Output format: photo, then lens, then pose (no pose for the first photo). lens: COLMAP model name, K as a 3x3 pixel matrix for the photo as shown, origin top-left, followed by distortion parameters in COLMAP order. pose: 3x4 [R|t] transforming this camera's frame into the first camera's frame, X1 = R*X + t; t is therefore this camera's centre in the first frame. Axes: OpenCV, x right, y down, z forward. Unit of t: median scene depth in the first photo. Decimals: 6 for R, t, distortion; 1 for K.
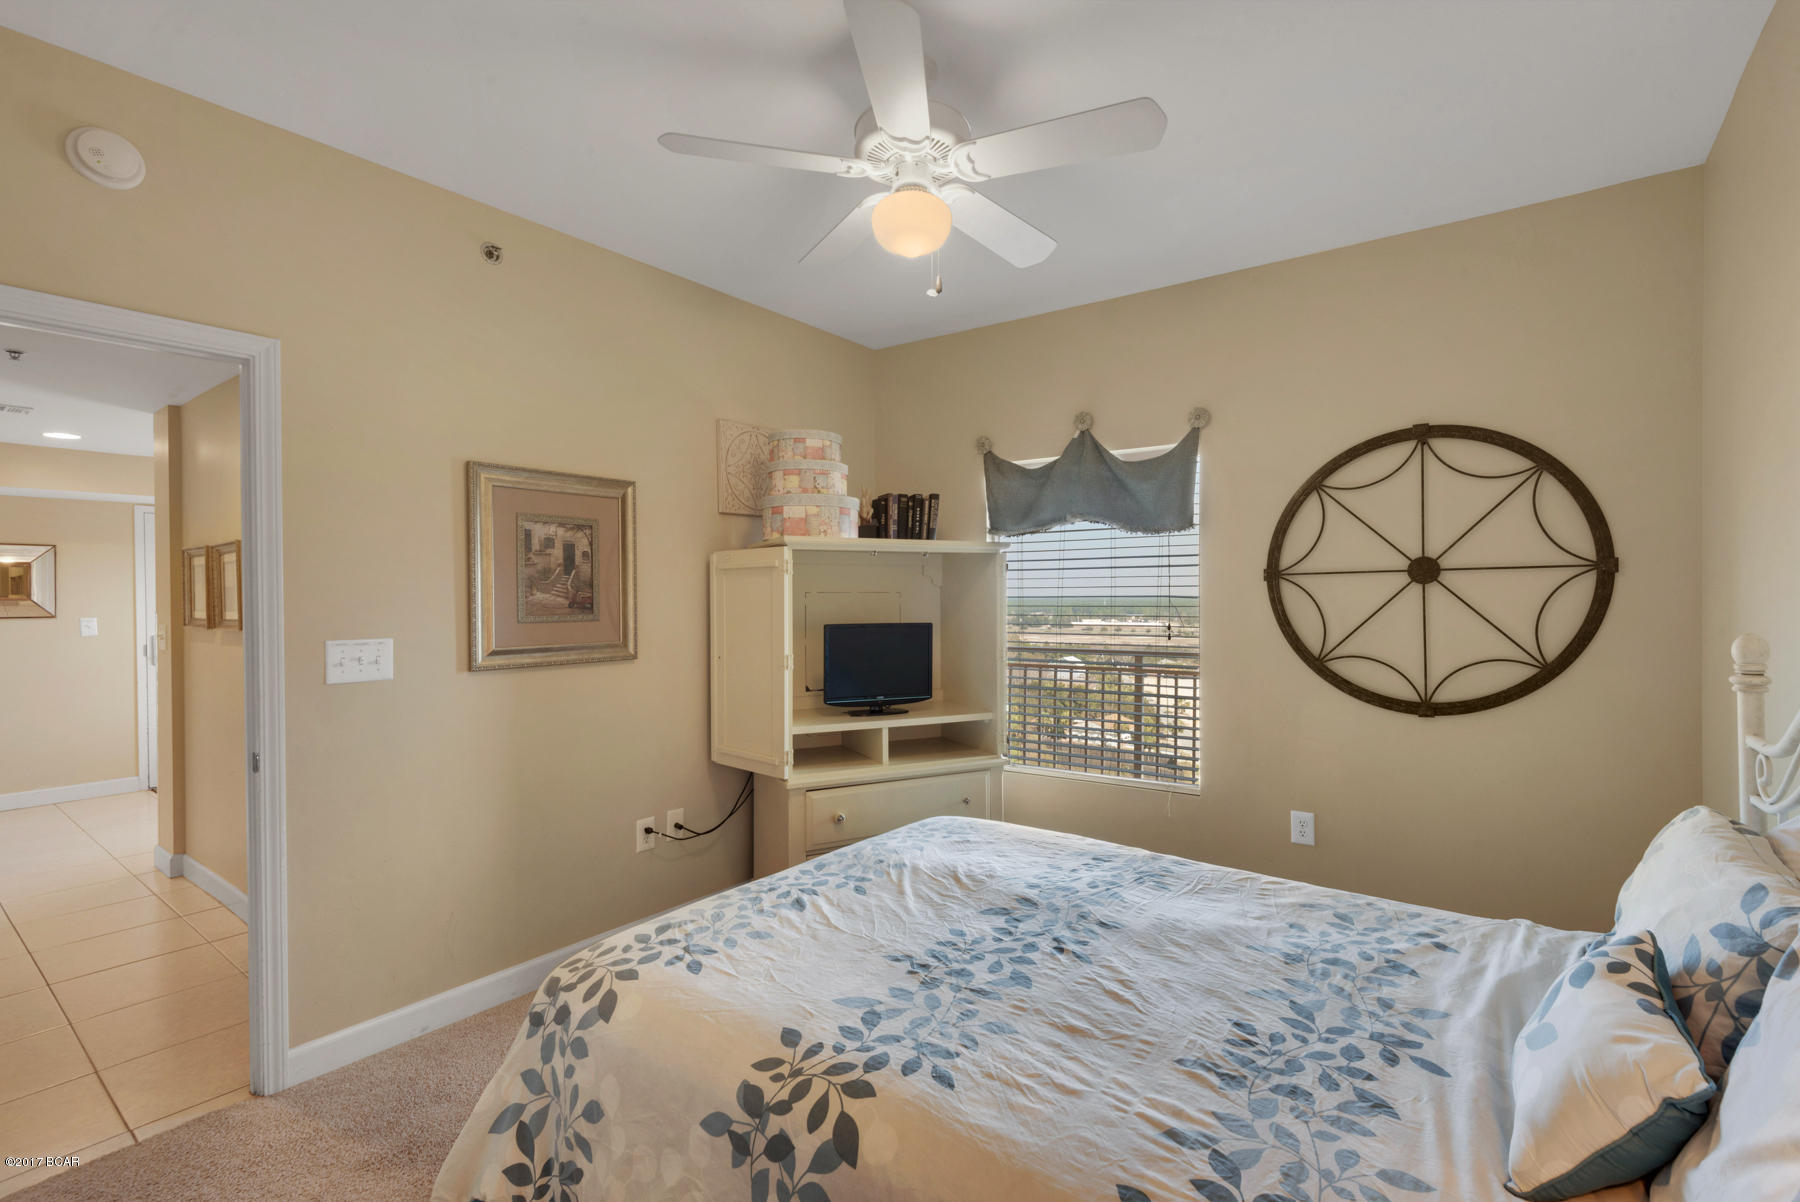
lens RADIAL K [[818.5, 0, 900.0], [0, 818.5, 601.0], [0, 0, 1]] dist [0.034789, -0.013541]
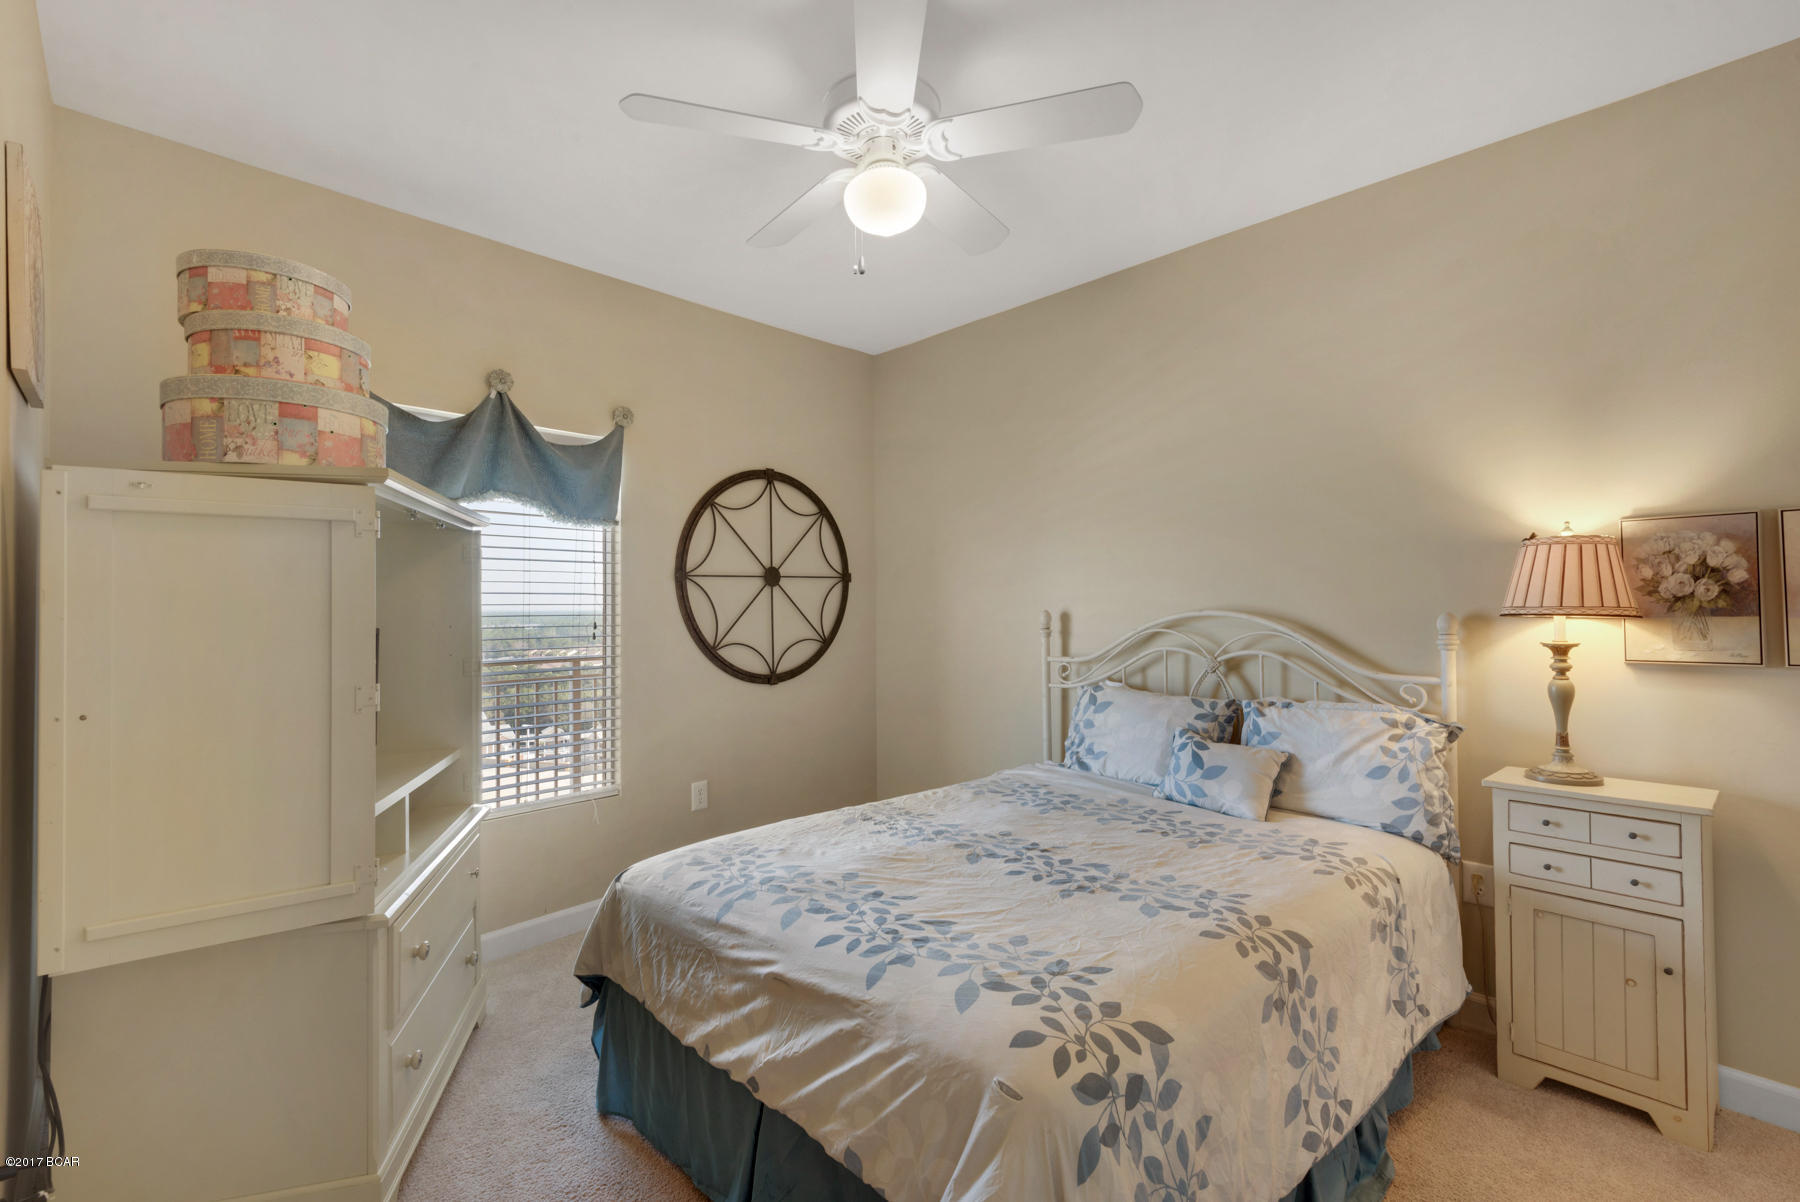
lens RADIAL K [[834.4, 0, 899.7], [0, 834.4, 564.7], [0, 0, 1]] dist [0.051154, -0.015040]
pose [[0.140714, 0.054501, 0.988549, -0.968996], [0.007930, 0.998390, -0.056172, 0.031176], [-0.990019, 0.015744, 0.140055, 0.839919]]
